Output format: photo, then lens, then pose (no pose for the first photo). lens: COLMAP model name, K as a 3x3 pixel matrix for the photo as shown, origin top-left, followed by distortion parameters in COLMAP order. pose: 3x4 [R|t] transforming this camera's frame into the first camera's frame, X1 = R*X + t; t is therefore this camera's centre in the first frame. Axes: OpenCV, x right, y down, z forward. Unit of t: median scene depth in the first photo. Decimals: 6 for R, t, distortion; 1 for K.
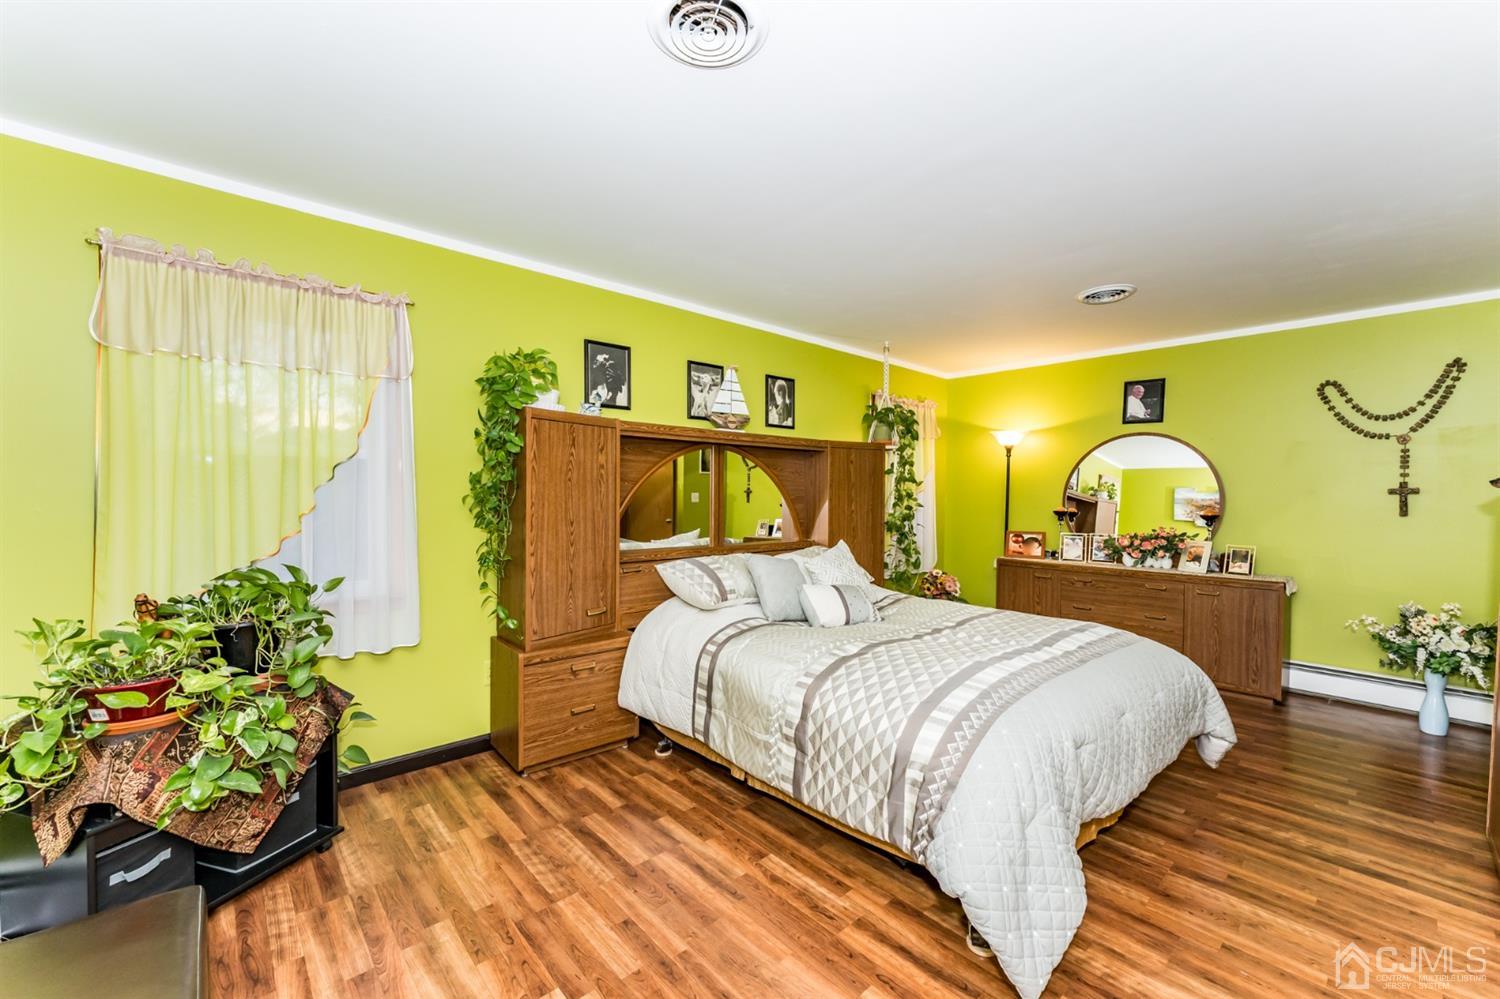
lens RADIAL K [[597.0, 0, 740.3], [0, 597.0, 501.2], [0, 0, 1]] dist [-0.002217, -0.000140]
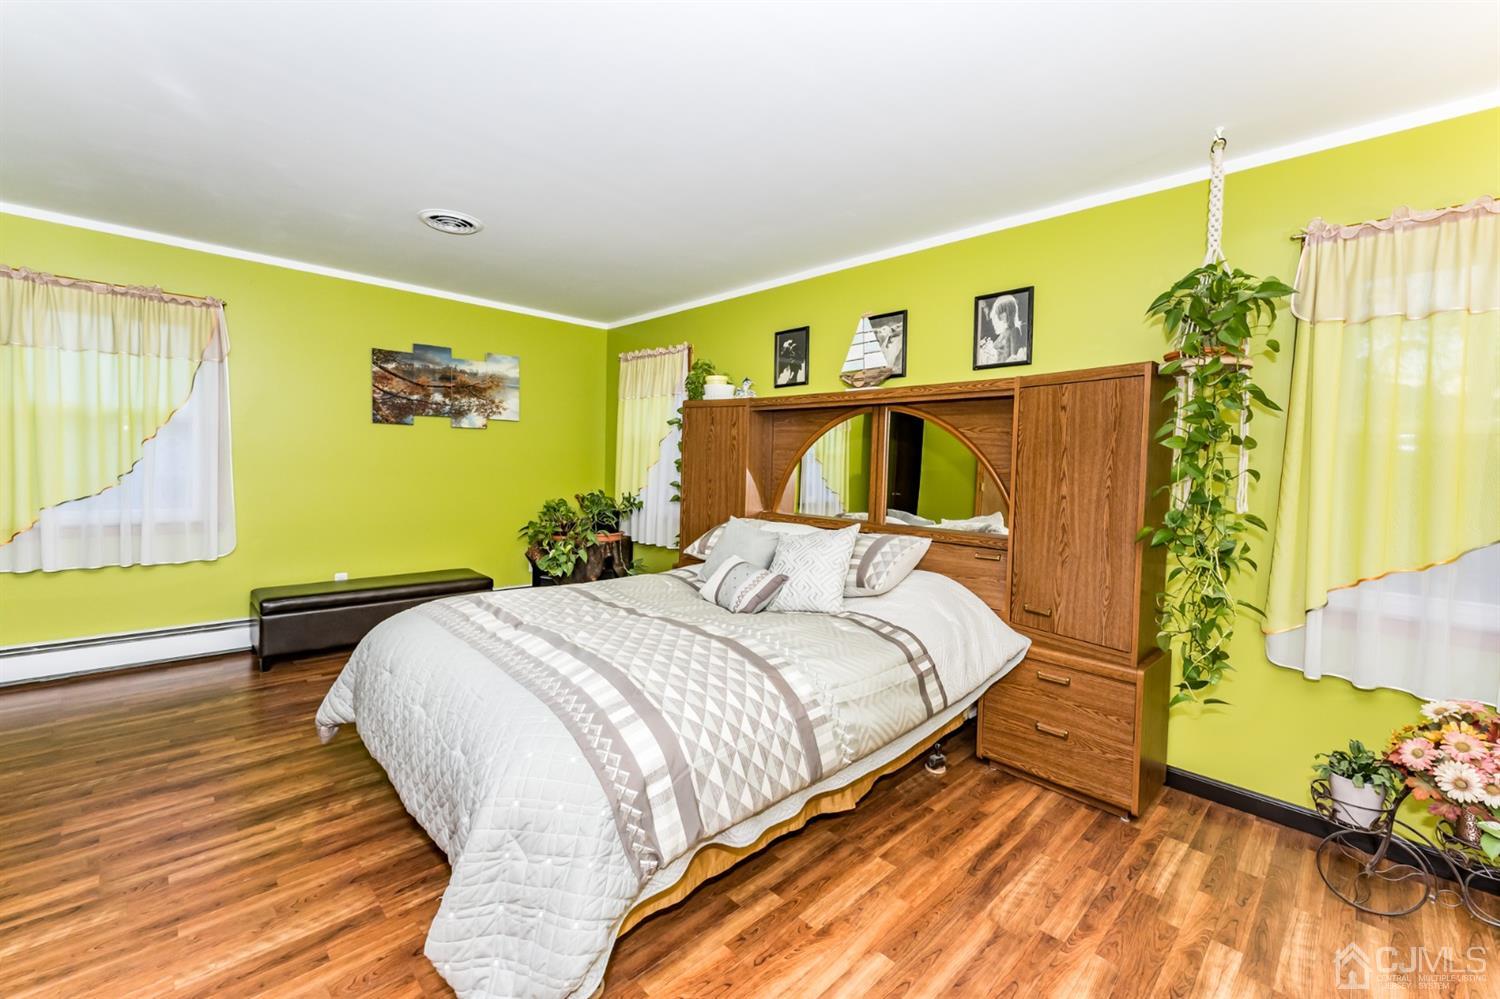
lens RADIAL K [[620.2, 0, 741.9], [0, 620.2, 467.5], [0, 0, 1]] dist [0.012450, -0.000019]
pose [[0.036566, 0.001972, -0.999329, 0.943078], [-0.039770, 0.999209, 0.000517, 0.002116], [0.998540, 0.039724, 0.036616, 0.852708]]
